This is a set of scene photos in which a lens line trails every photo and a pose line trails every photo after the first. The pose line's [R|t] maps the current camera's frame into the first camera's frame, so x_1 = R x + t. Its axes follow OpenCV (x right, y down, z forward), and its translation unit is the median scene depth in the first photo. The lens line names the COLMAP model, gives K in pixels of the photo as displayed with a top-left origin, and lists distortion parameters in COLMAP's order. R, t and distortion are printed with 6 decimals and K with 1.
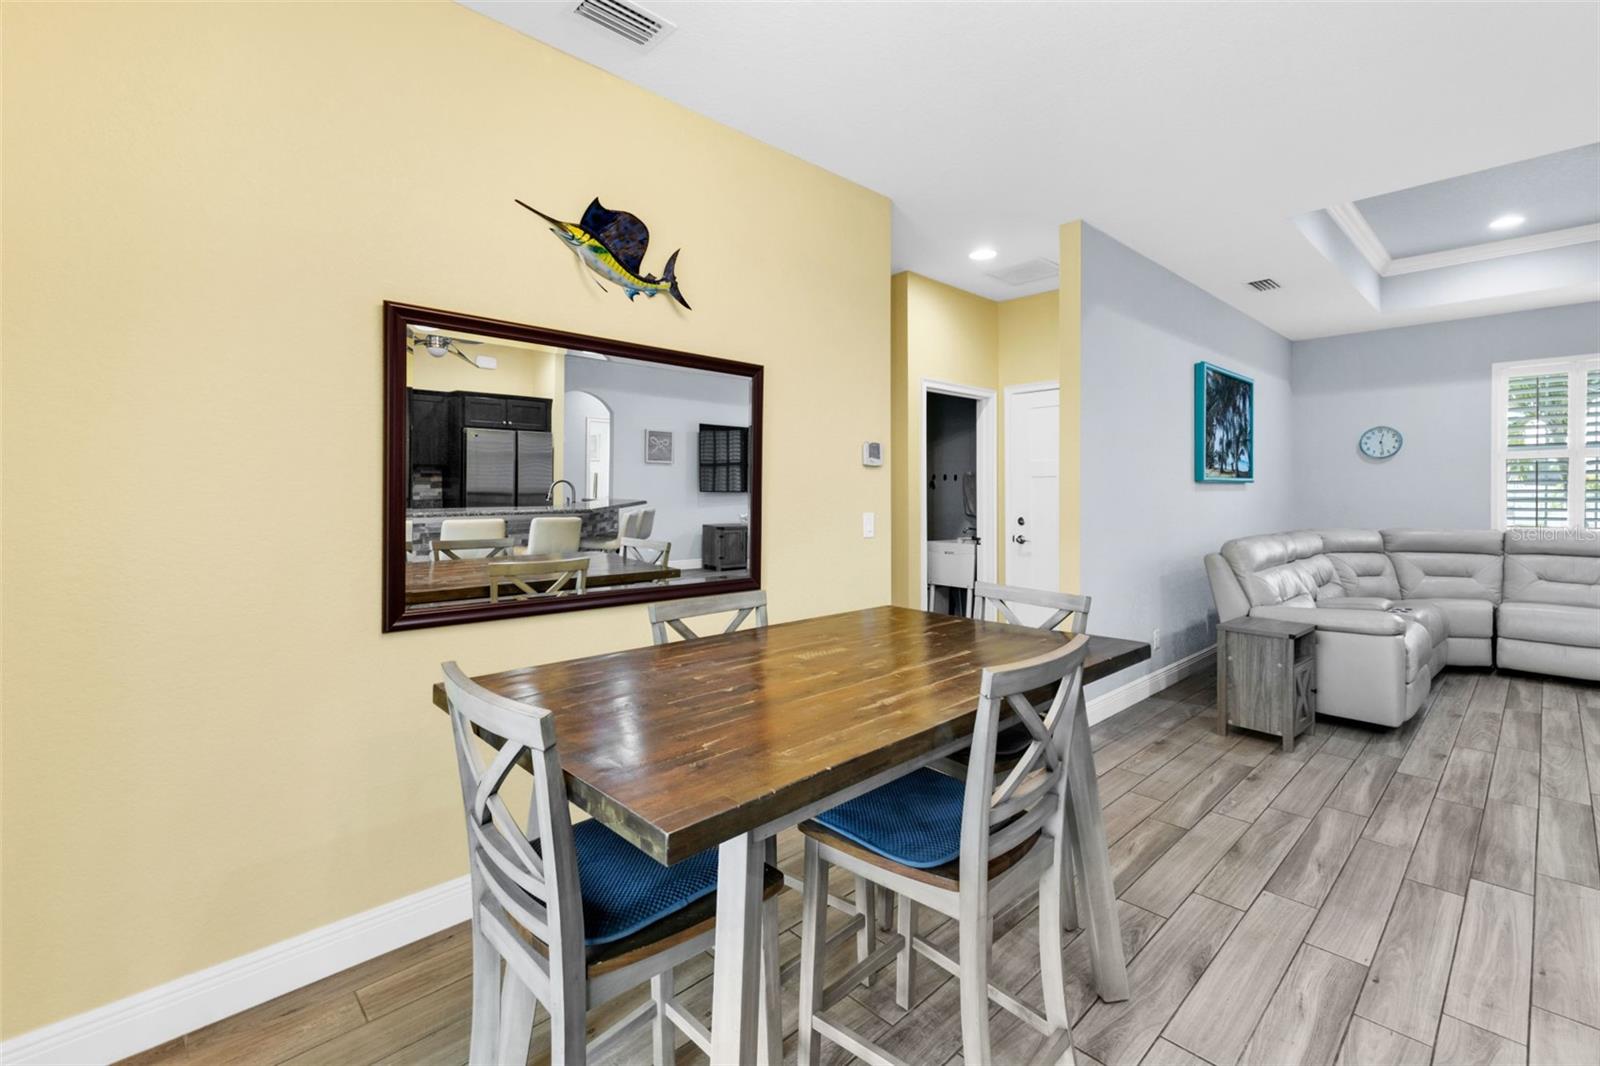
lens RADIAL K [[693.7, 0, 794.5], [0, 693.7, 502.1], [0, 0, 1]] dist [0.010817, -0.002755]
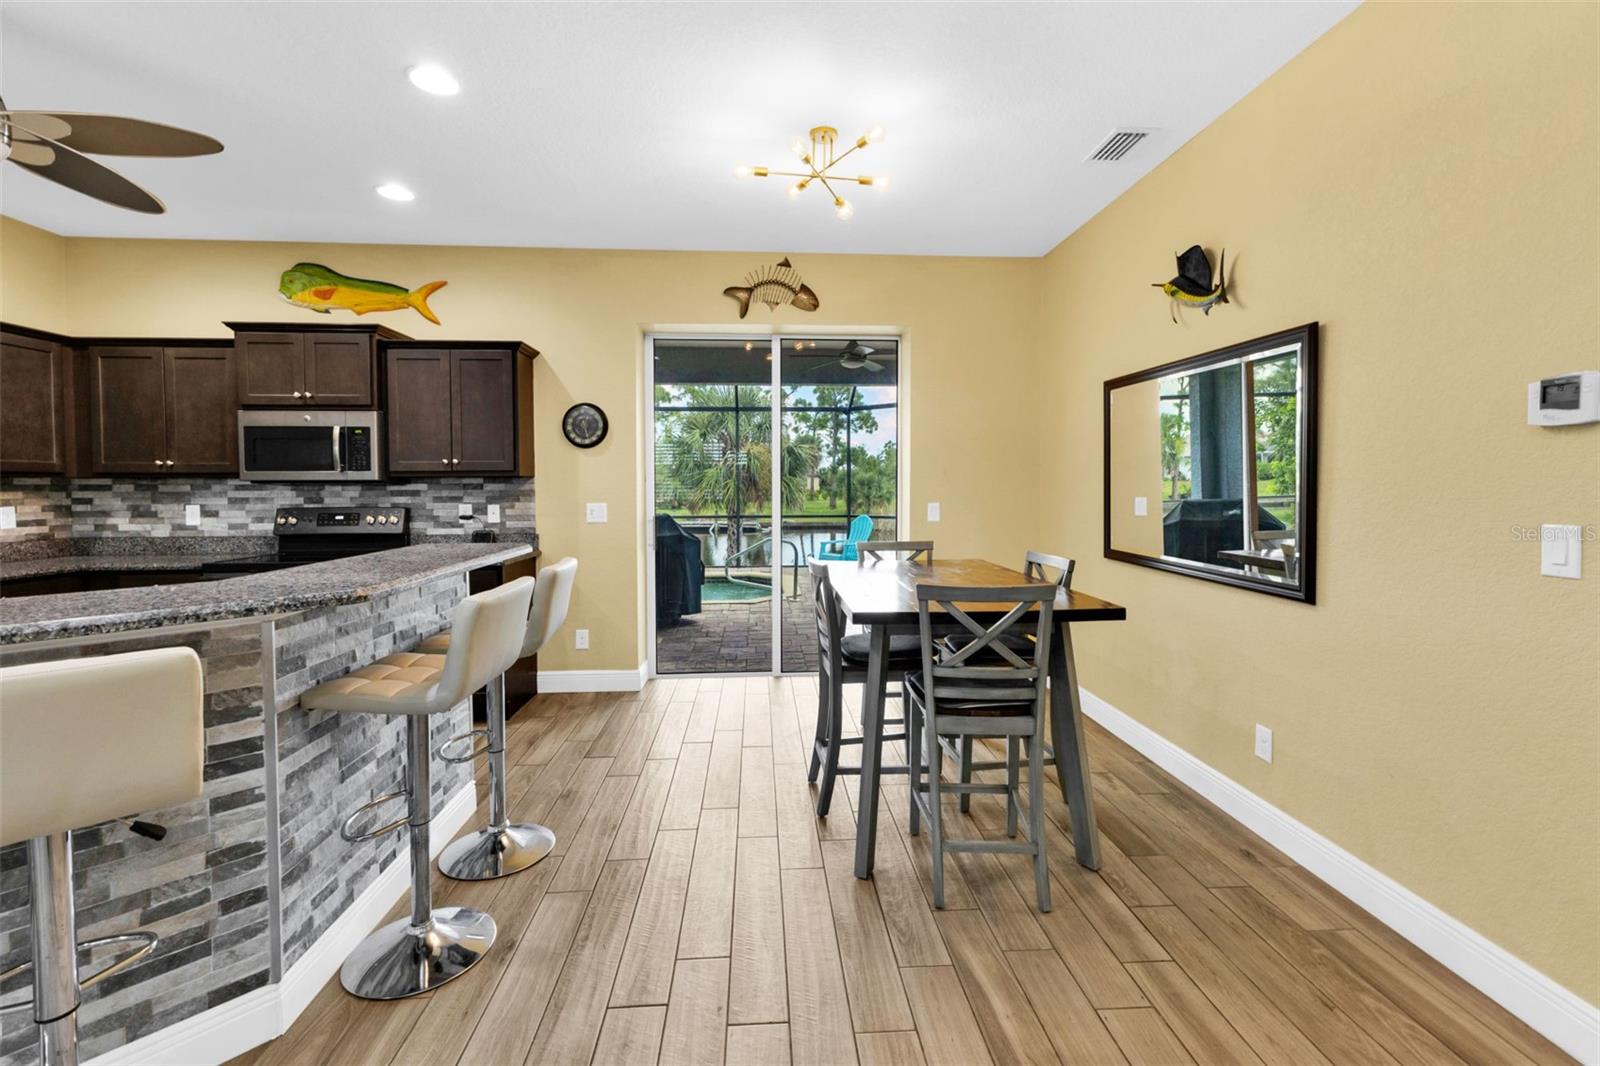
lens RADIAL K [[693.7, 0, 798.0], [0, 693.7, 508.4], [0, 0, 1]] dist [0.010817, -0.002755]
pose [[-0.642121, 0.028893, -0.766058, 0.536292], [-0.004415, 0.999134, 0.041384, -0.009060], [0.766590, 0.029956, -0.641437, 0.609324]]
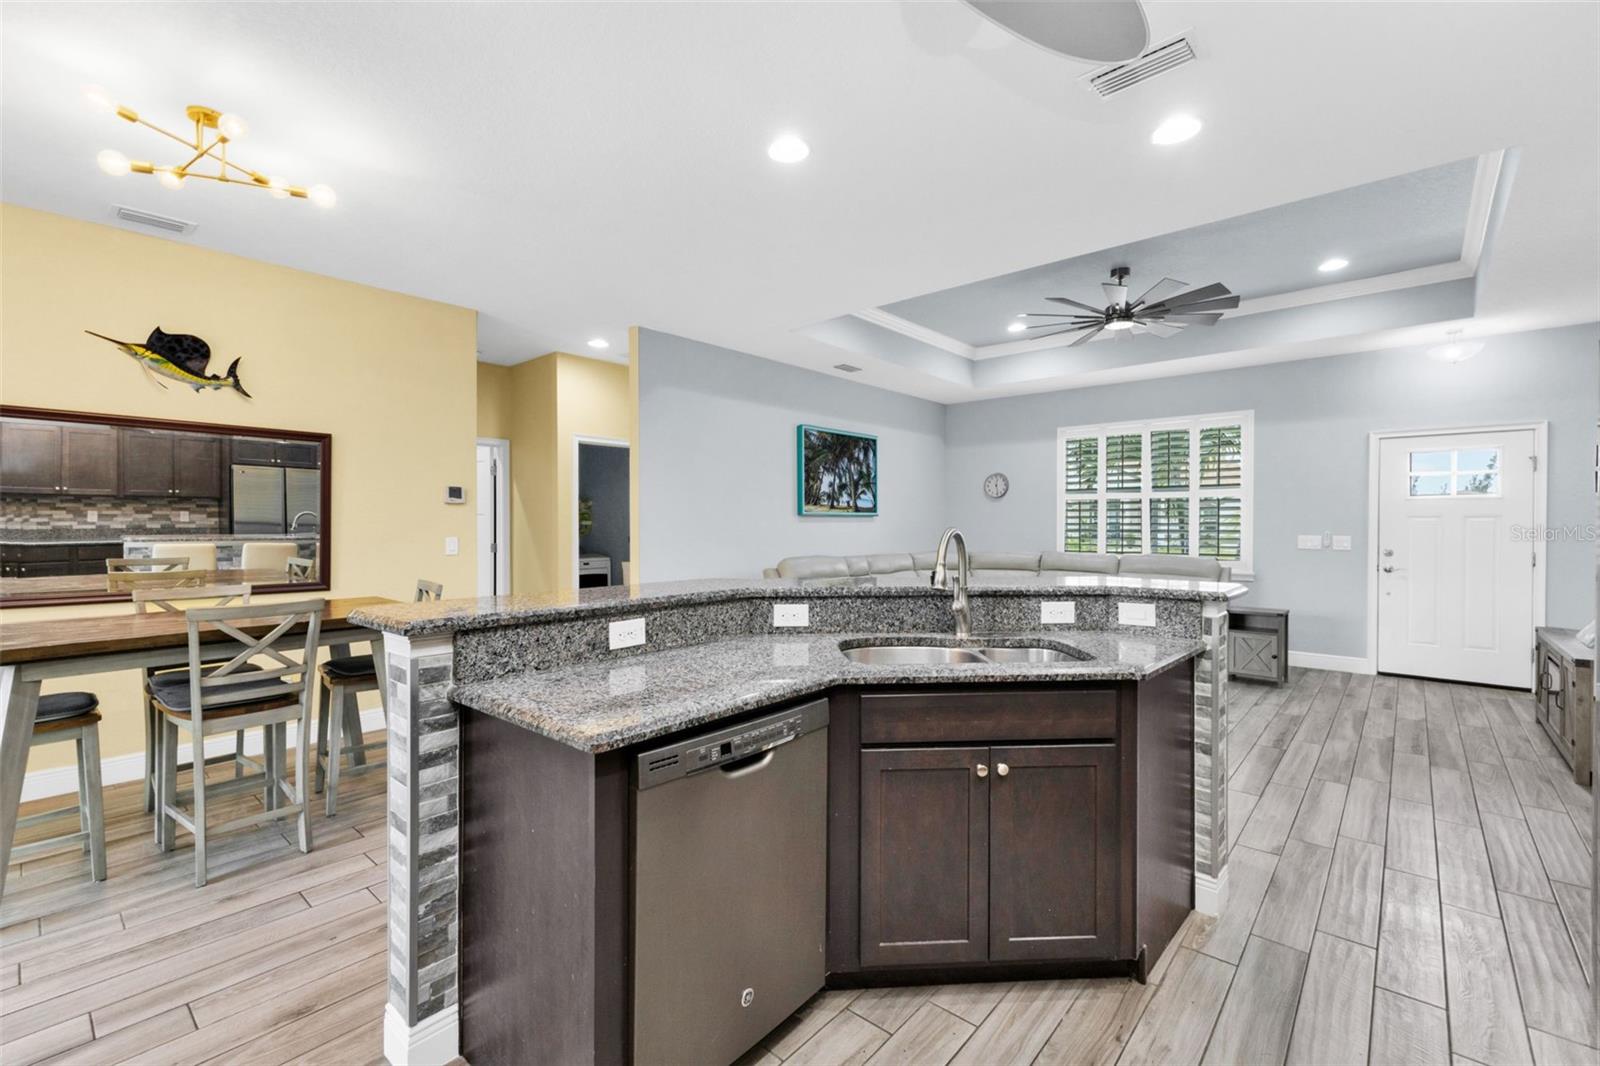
lens RADIAL K [[693.7, 0, 797.4], [0, 693.7, 524.0], [0, 0, 1]] dist [0.010817, -0.002755]
pose [[0.995050, 0.003575, 0.099310, 0.444386], [-0.002292, 0.999912, -0.013030, 0.003877], [-0.099348, 0.012738, 0.994971, -0.302870]]
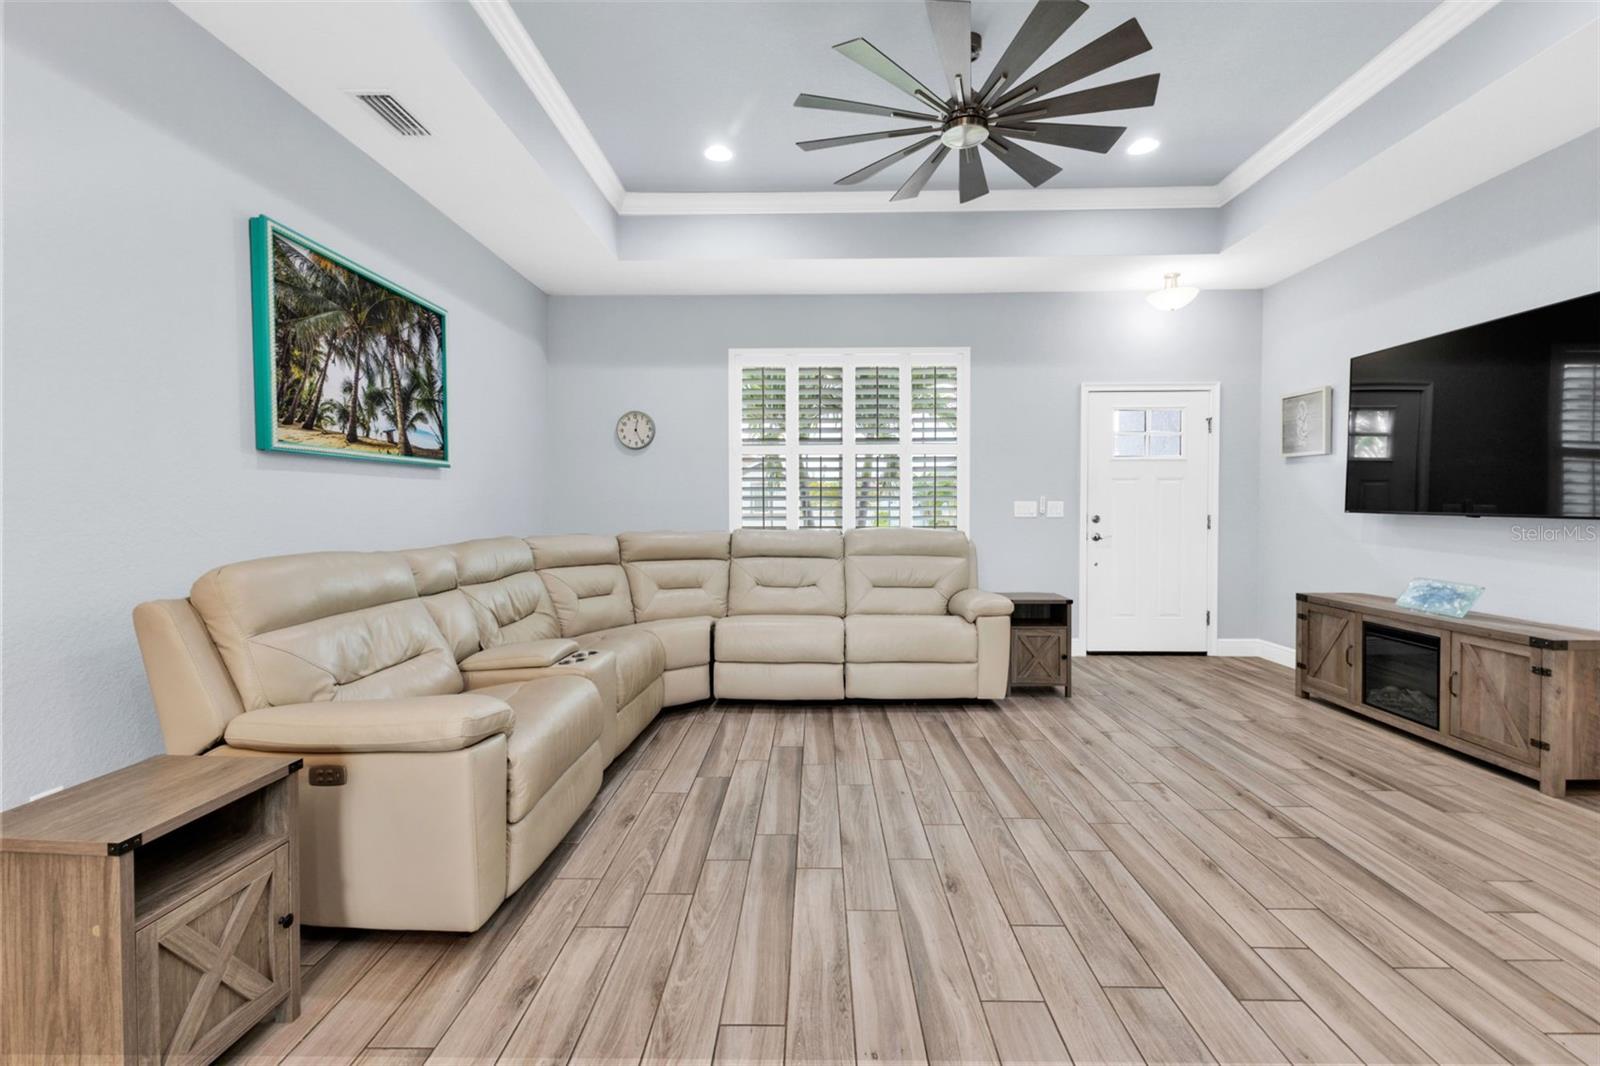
lens RADIAL K [[693.7, 0, 805.7], [0, 693.7, 520.0], [0, 0, 1]] dist [0.010817, -0.002755]
pose [[0.693436, -0.014123, 0.720380, 0.485049], [0.009682, 0.999900, 0.010283, 0.020286], [-0.720453, -0.000156, 0.693504, 0.352762]]
